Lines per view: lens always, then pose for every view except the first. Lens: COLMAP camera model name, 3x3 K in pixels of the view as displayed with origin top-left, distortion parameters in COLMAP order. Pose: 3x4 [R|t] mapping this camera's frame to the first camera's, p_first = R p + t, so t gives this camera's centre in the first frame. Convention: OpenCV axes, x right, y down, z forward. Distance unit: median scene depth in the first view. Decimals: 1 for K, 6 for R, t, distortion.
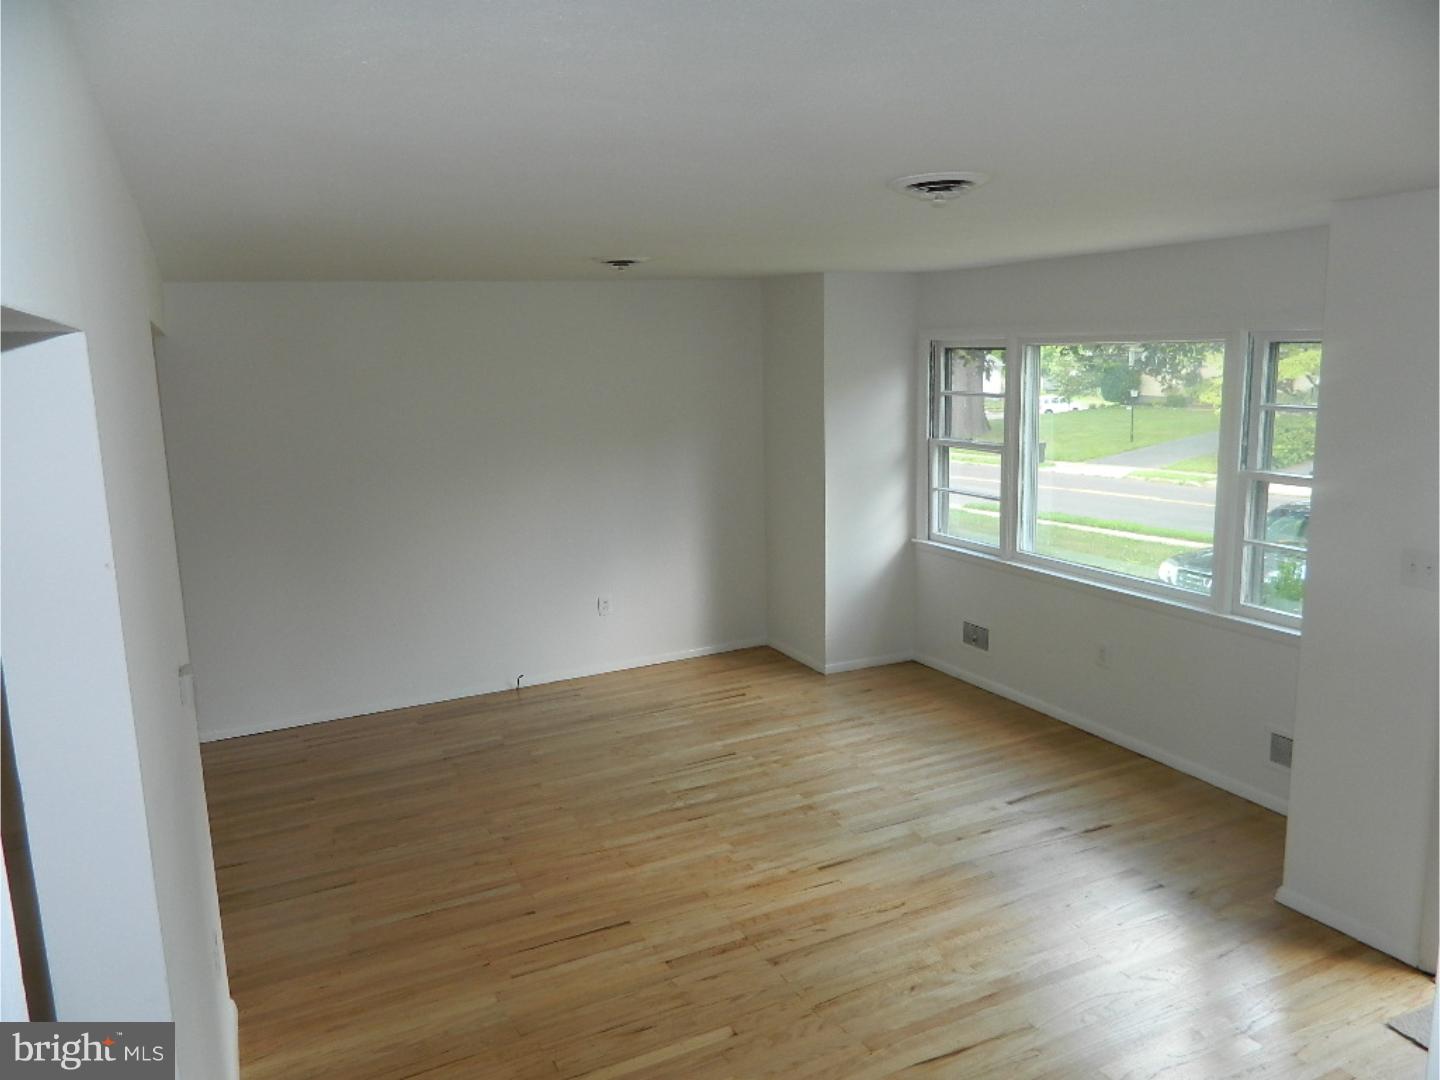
lens RADIAL K [[1066.9, 0, 718.1], [0, 1066.9, 534.4], [0, 0, 1]] dist [0.006749, -0.001403]
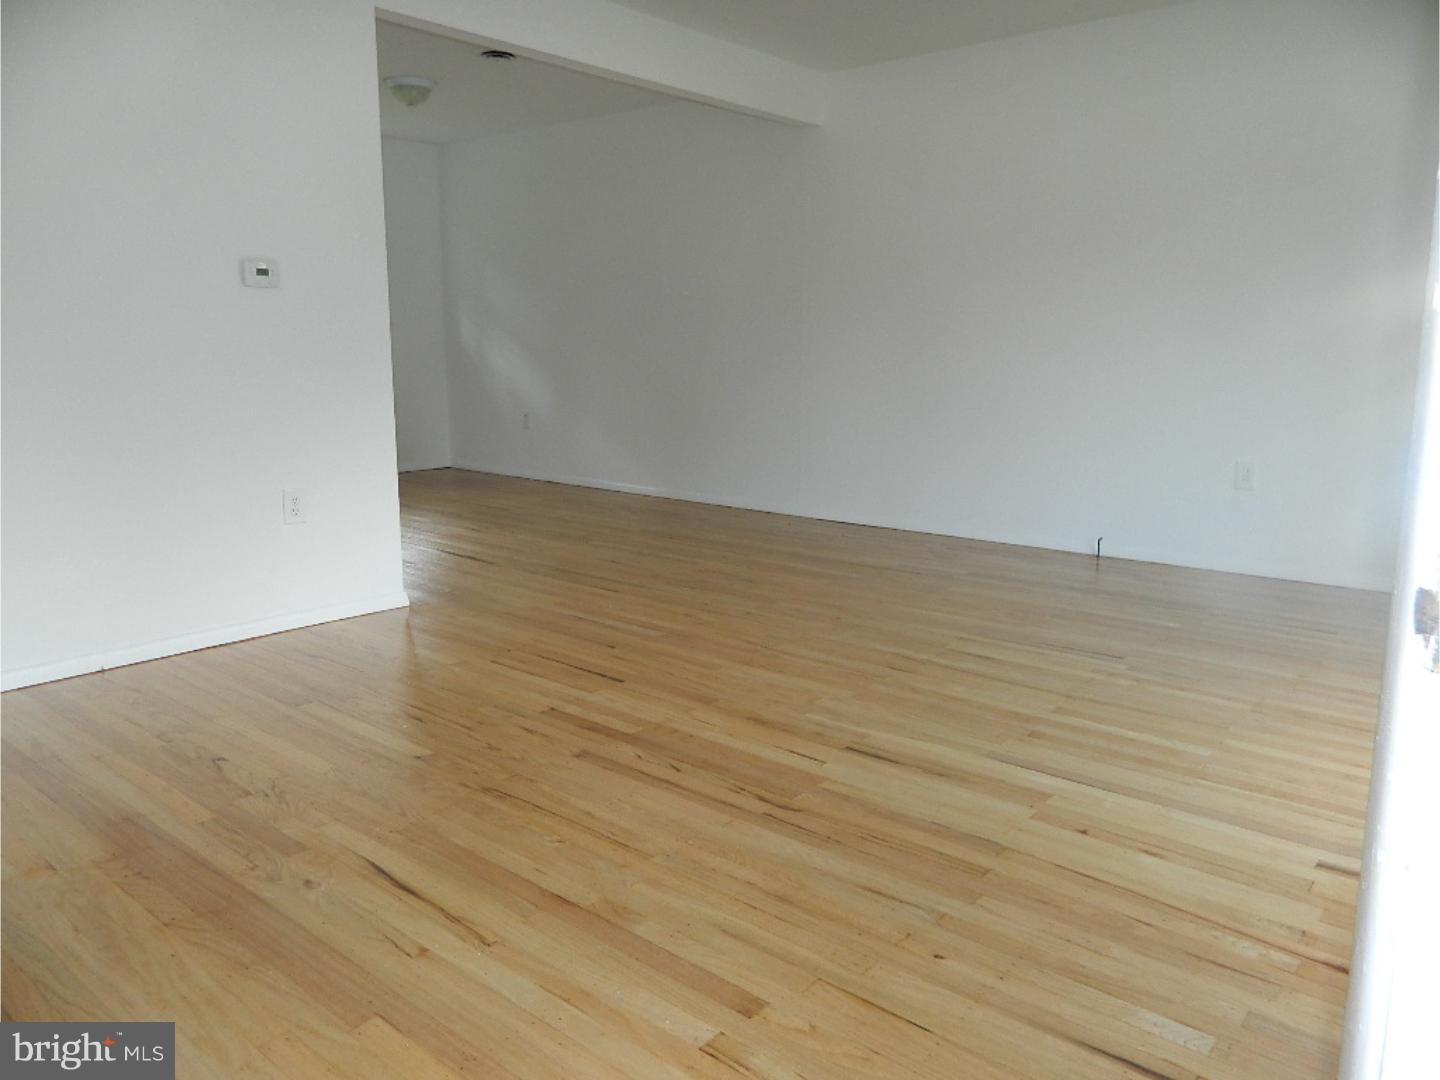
lens RADIAL K [[1066.9, 0, 718.1], [0, 1066.9, 534.4], [0, 0, 1]] dist [0.006749, -0.001403]
pose [[0.387335, 0.192184, -0.901685, 0.615064], [-0.179202, 0.975072, 0.130846, 0.118919], [0.904355, 0.110902, 0.412120, 0.652555]]
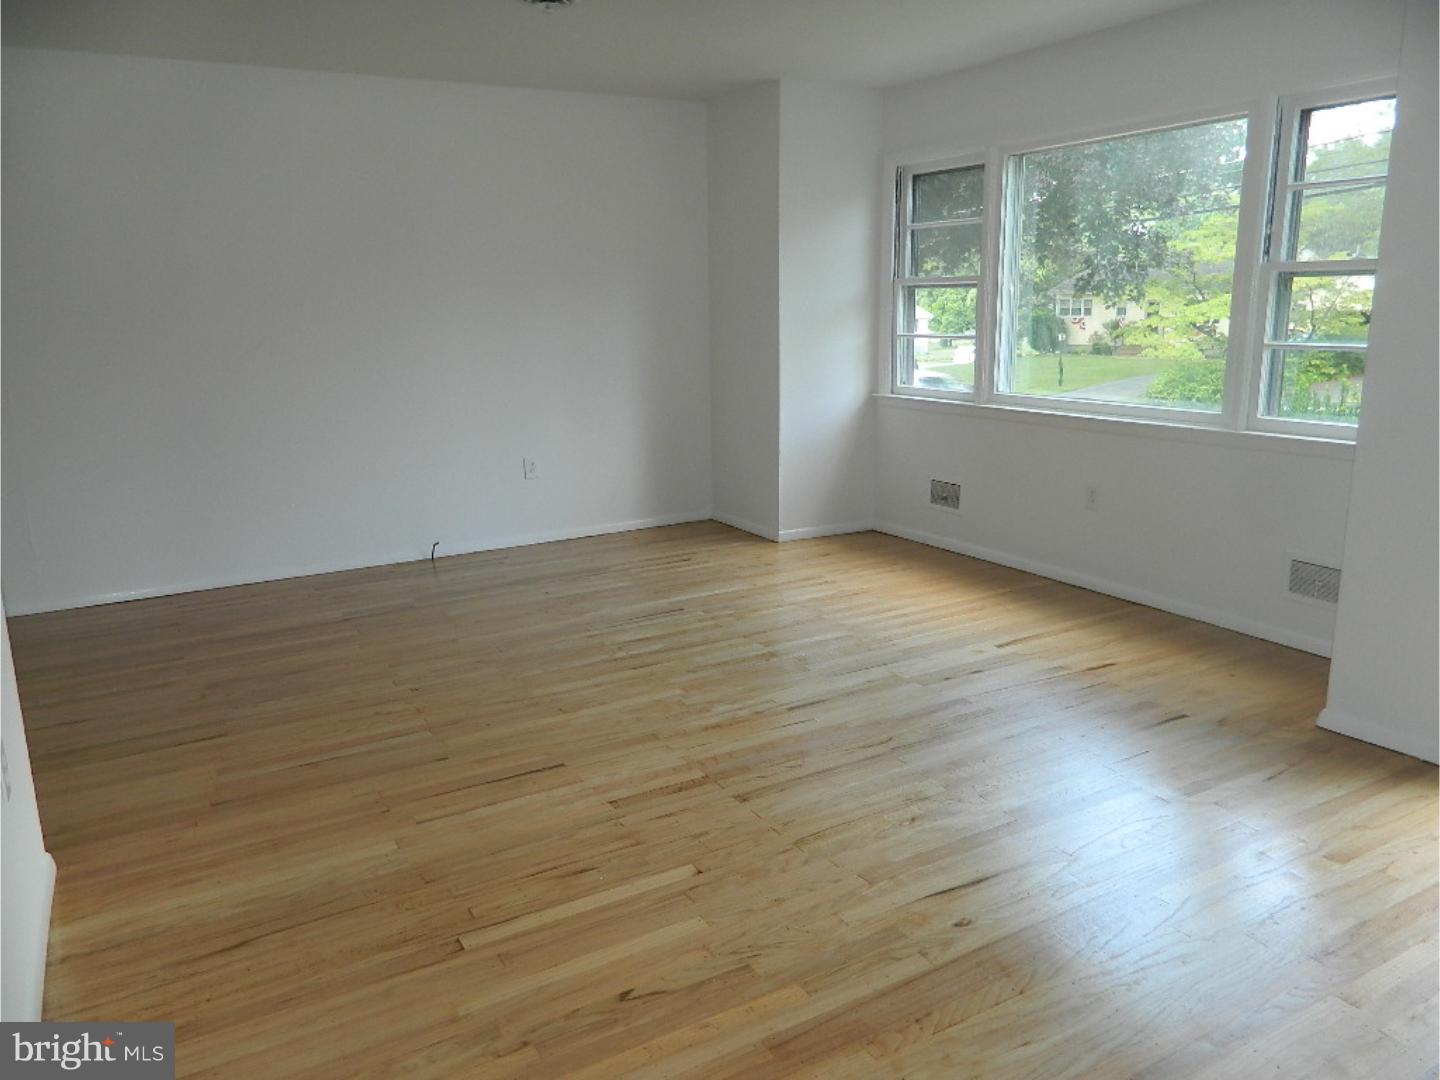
lens RADIAL K [[1059.5, 0, 720.0], [0, 1059.5, 540.0], [0, 0, 1]] dist [0.003440, 0.003069]
pose [[0.997602, -0.004228, 0.069079, -0.017158], [0.001412, 0.999168, 0.040764, 0.143953], [-0.069194, -0.040569, 0.996778, 0.169293]]
